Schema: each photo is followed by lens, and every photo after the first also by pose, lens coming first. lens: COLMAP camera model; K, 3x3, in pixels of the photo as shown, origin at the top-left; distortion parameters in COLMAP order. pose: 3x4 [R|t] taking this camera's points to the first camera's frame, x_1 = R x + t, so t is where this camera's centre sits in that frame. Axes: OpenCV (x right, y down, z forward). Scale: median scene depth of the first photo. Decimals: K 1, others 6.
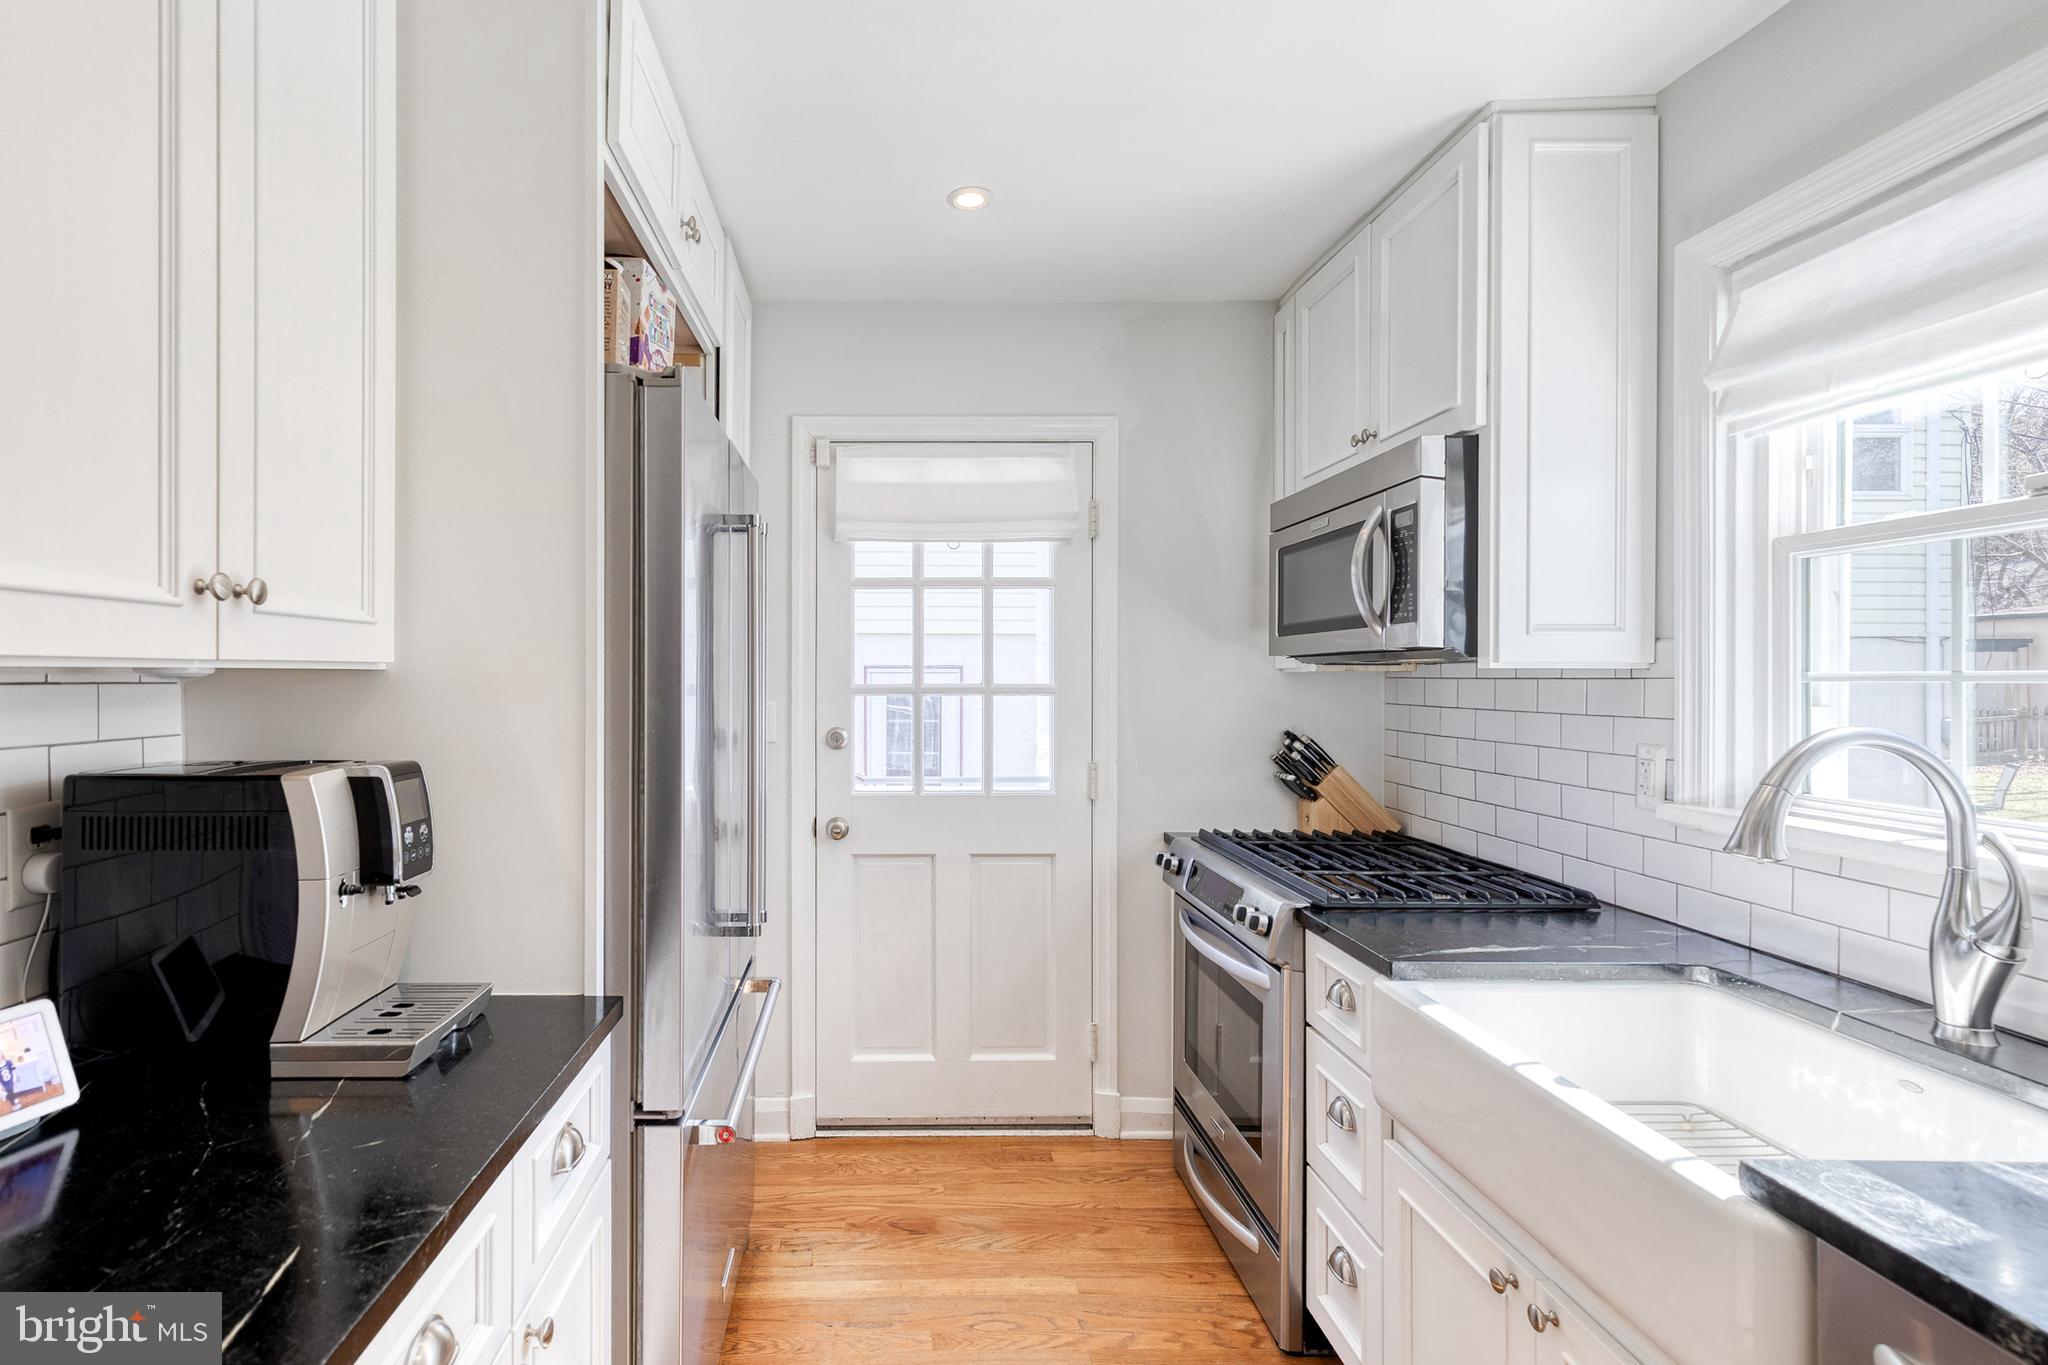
lens RADIAL K [[977.8, 0, 892.9], [0, 977.8, 671.0], [0, 0, 1]] dist [0.012095, -0.004295]
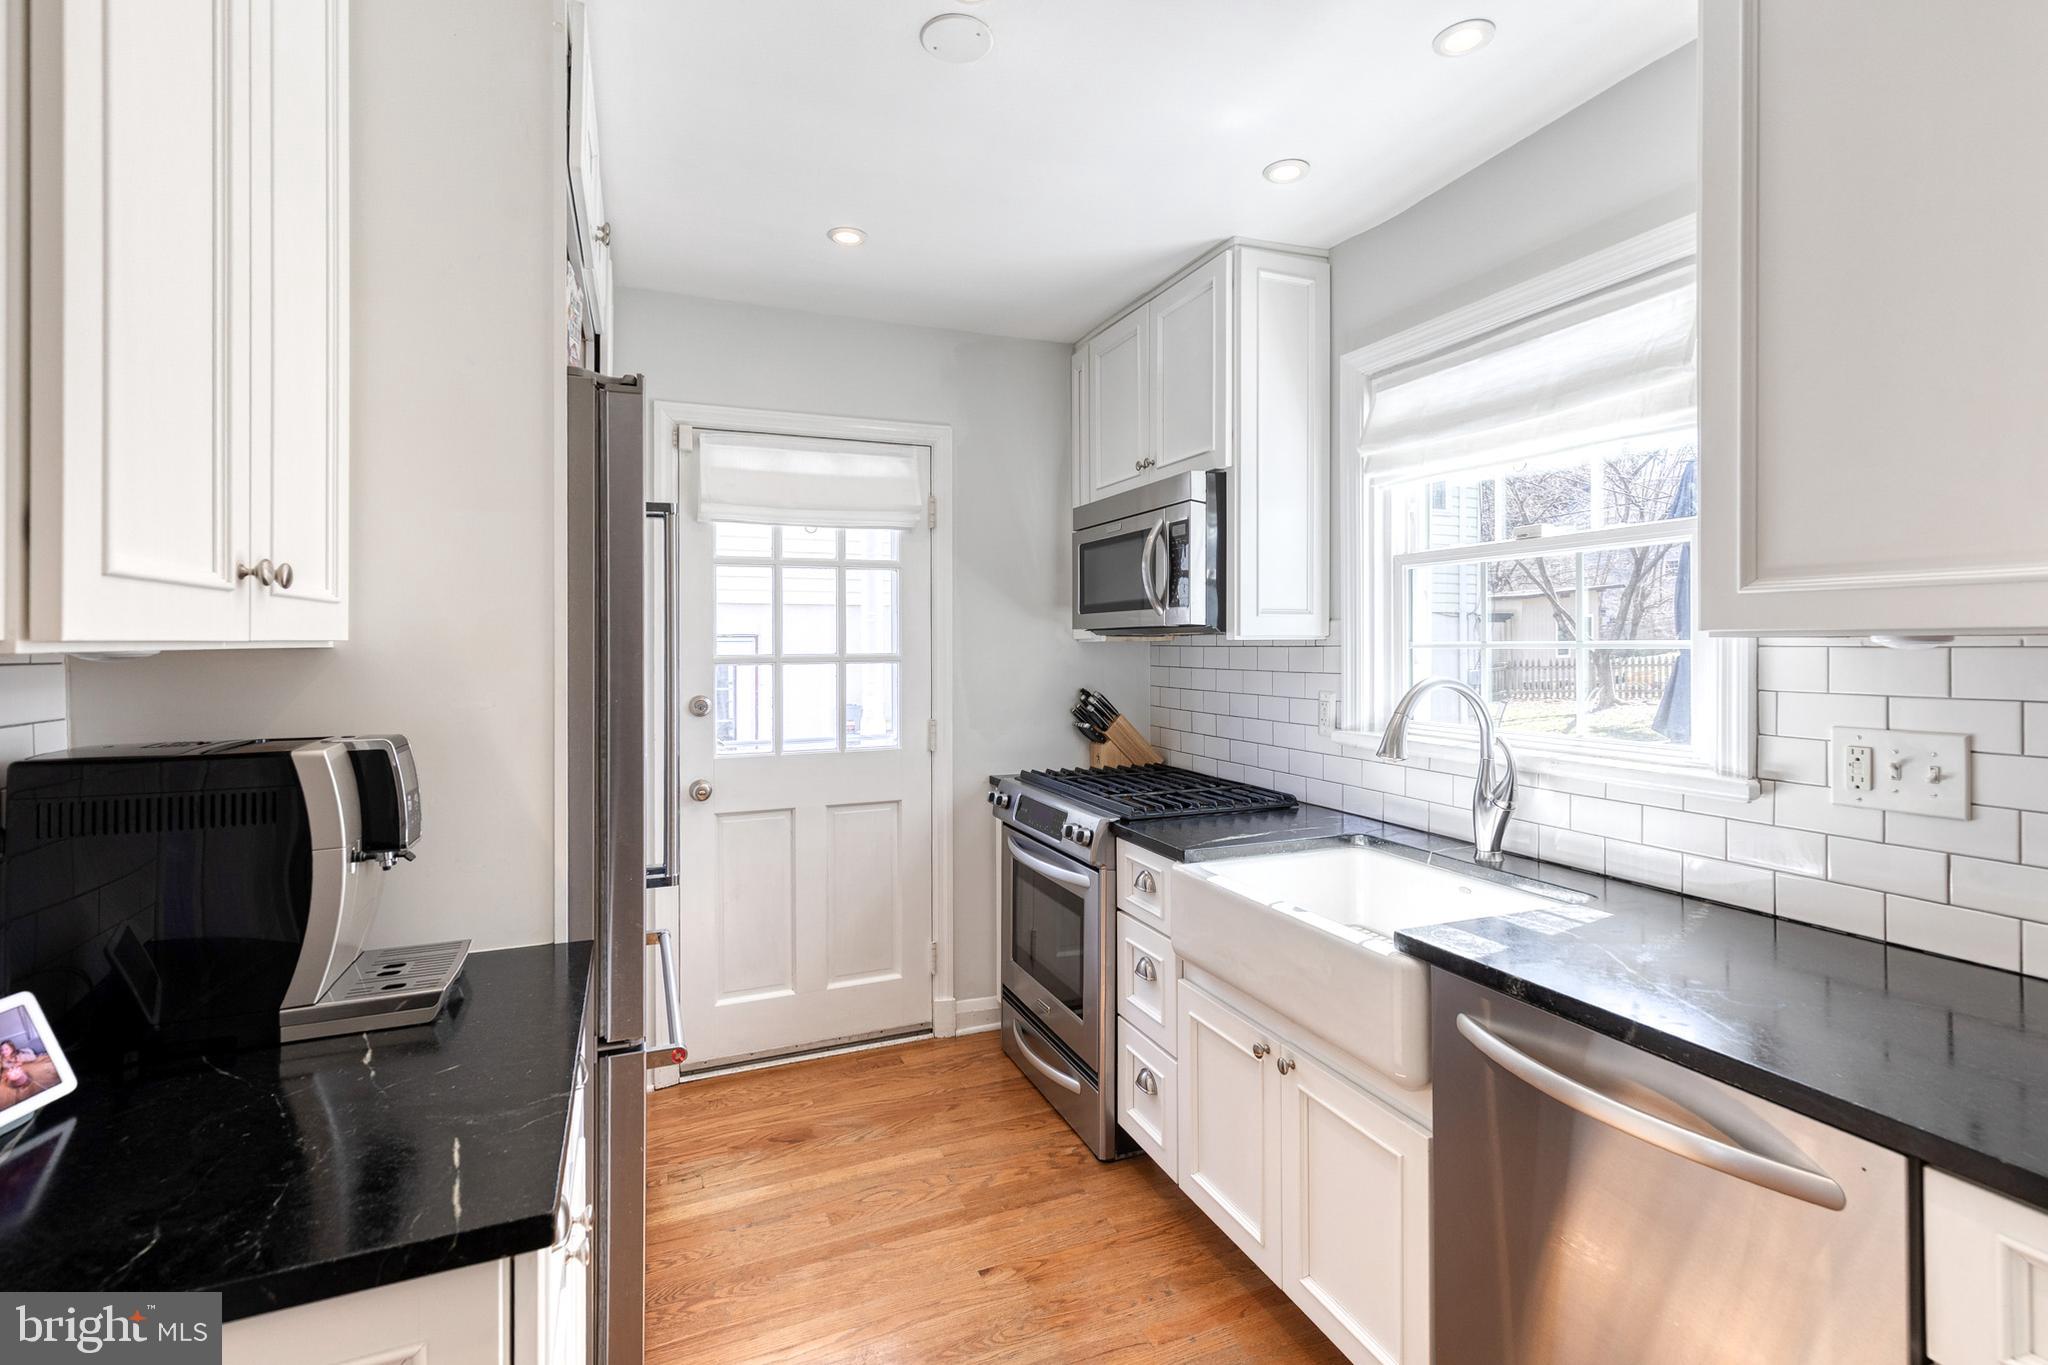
lens RADIAL K [[942.5, 0, 1036.4], [0, 942.5, 638.0], [0, 0, 1]] dist [0.013022, -0.004542]
pose [[0.924855, -0.002676, 0.380310, -0.161766], [0.002761, 0.999996, 0.000322, -0.006628], [-0.380309, 0.000752, 0.924859, -0.134876]]
